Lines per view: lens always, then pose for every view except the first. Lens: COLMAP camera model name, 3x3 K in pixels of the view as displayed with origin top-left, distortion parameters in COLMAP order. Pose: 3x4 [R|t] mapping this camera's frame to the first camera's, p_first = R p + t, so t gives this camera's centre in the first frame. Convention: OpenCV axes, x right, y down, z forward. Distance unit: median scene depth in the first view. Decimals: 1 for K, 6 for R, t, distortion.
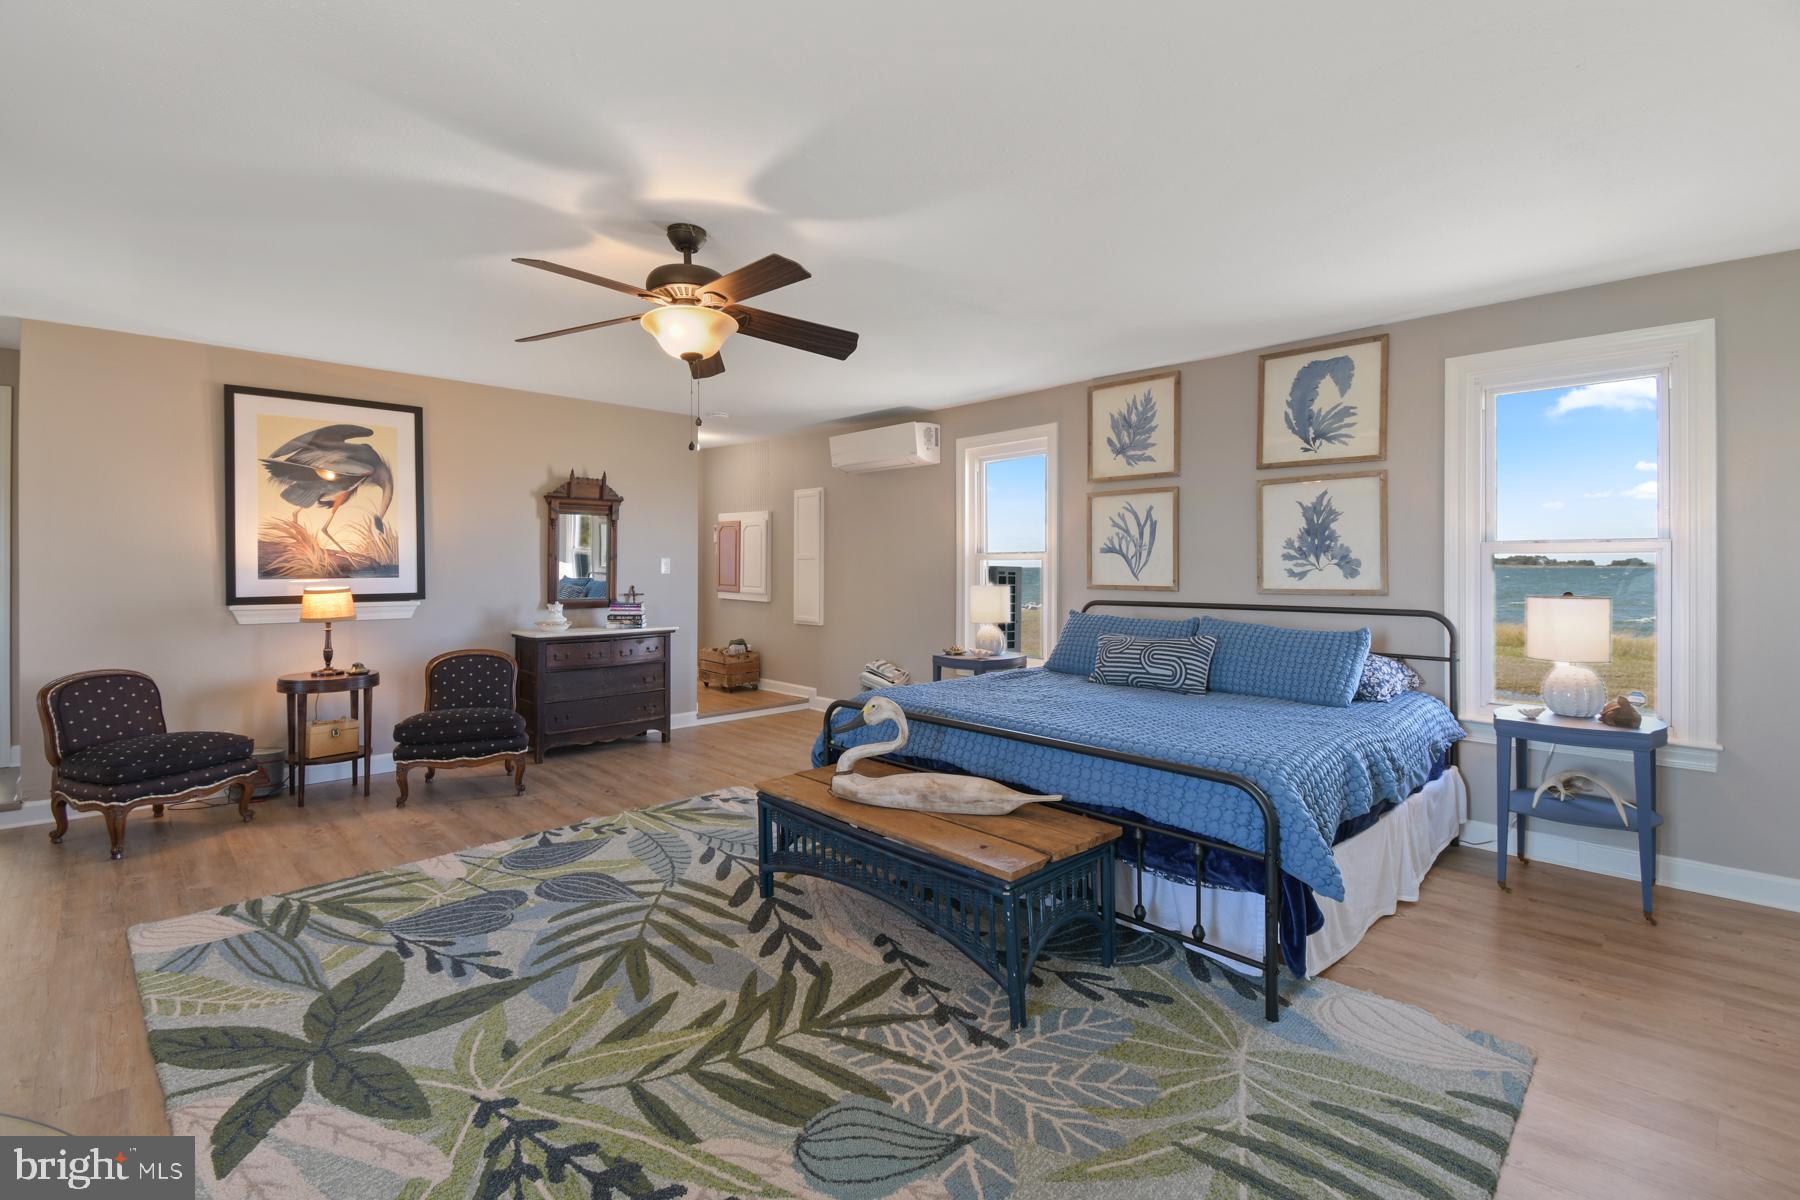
lens RADIAL K [[796.8, 0, 871.3], [0, 796.8, 573.3], [0, 0, 1]] dist [-0.021651, -0.000946]
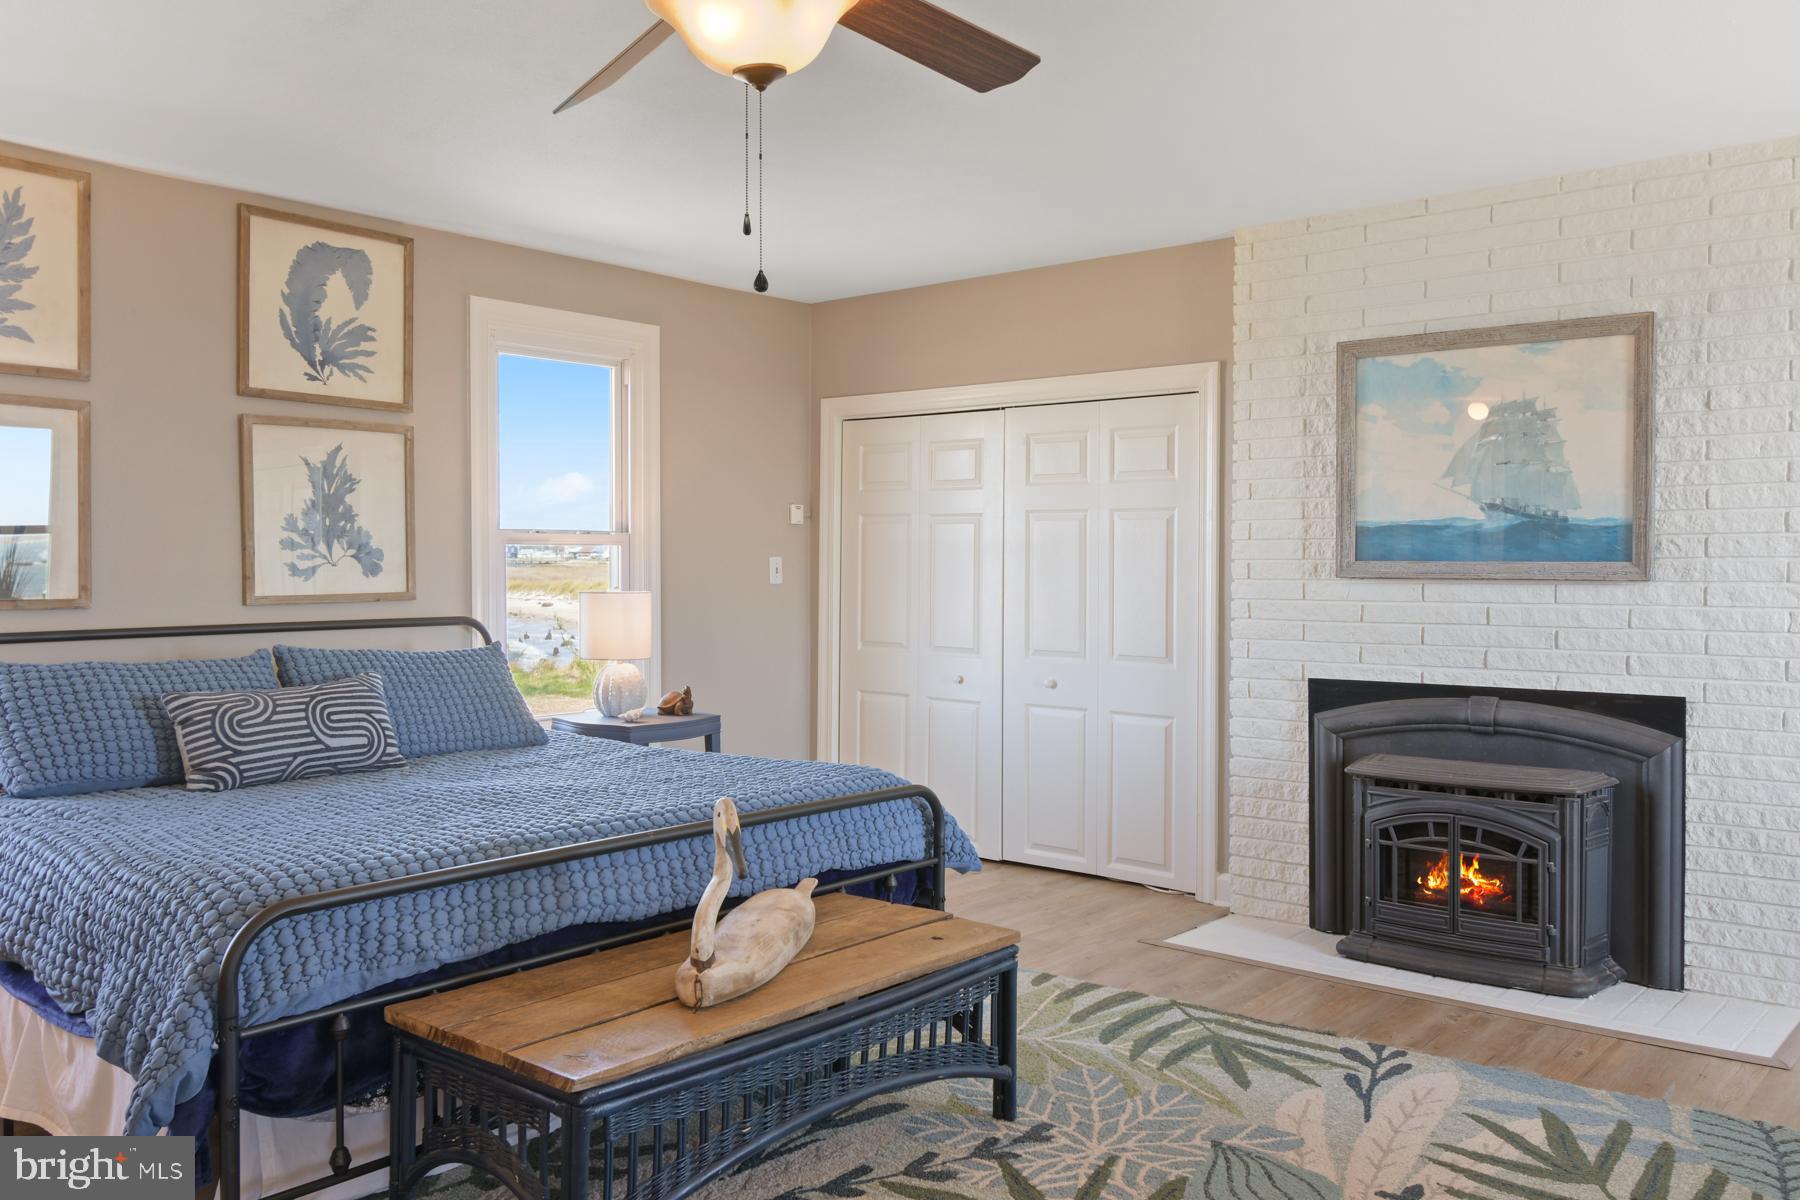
lens RADIAL K [[1428.8, 0, 898.4], [0, 1428.8, 600.3], [0, 0, 1]] dist [0.010930, 0.006571]
pose [[-0.123007, -0.032540, 0.991872, -0.690913], [0.003298, 0.999443, 0.033198, -0.012810], [-0.992400, 0.007355, -0.122832, 0.695171]]
